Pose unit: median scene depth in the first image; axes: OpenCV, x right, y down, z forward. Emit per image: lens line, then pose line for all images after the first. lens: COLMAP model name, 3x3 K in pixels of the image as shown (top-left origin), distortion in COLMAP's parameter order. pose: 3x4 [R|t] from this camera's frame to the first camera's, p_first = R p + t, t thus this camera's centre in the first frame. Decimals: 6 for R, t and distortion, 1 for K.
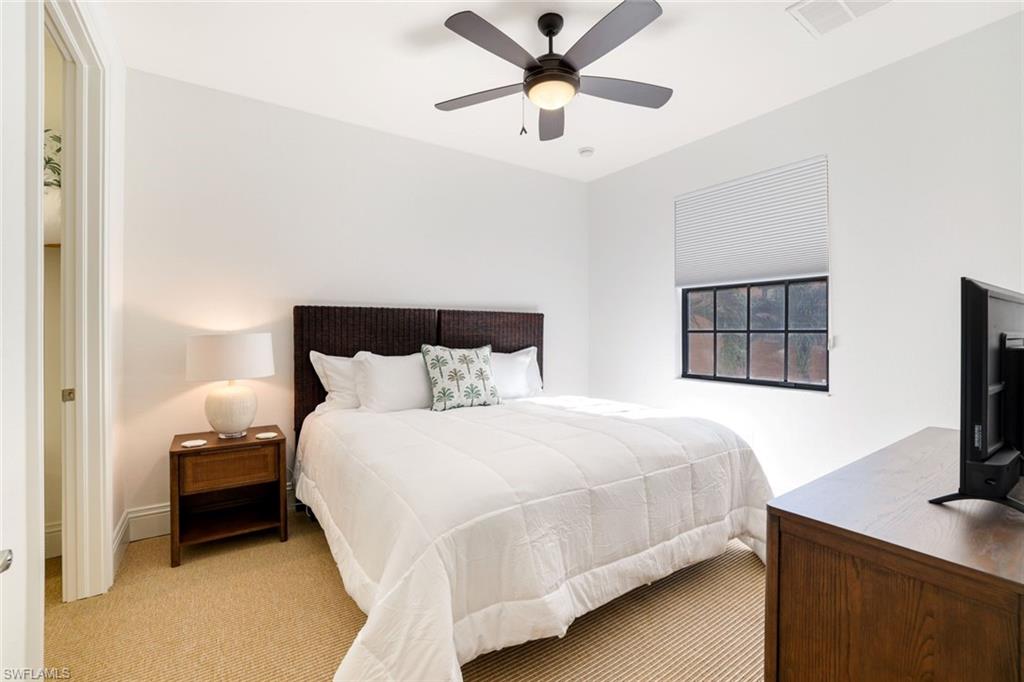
lens RADIAL K [[439.8, 0, 513.0], [0, 439.8, 334.3], [0, 0, 1]] dist [-0.016699, 0.005231]
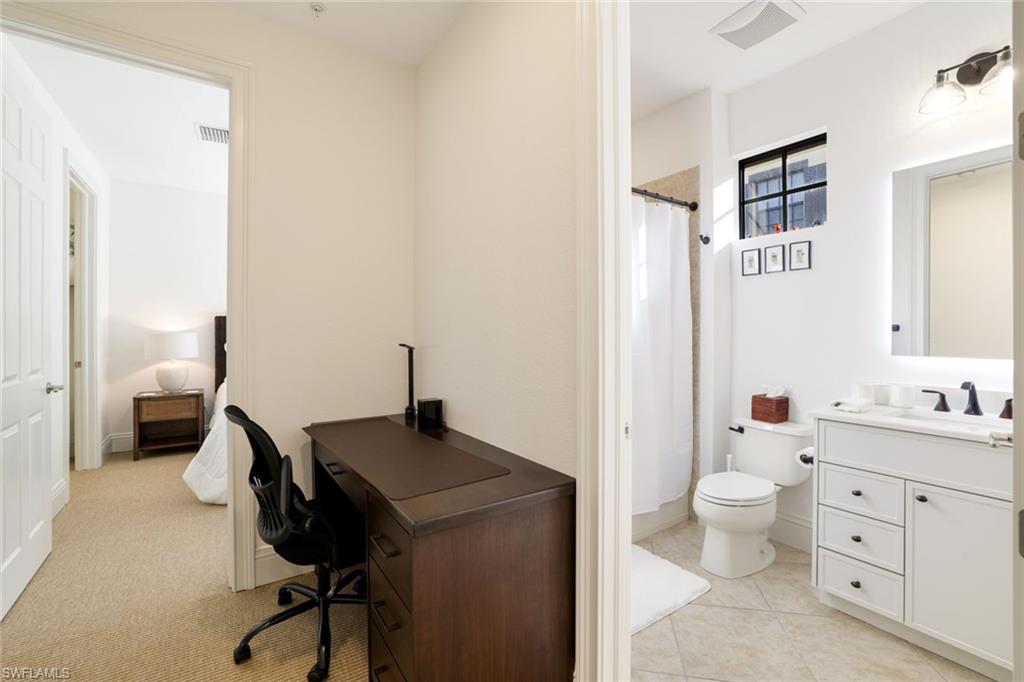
lens RADIAL K [[439.8, 0, 516.3], [0, 439.8, 335.2], [0, 0, 1]] dist [-0.016699, 0.005231]
pose [[0.999930, -0.001177, 0.011795, 0.737214], [0.001200, 0.999997, -0.001963, 0.013371], [-0.011793, 0.001977, 0.999929, -0.780481]]
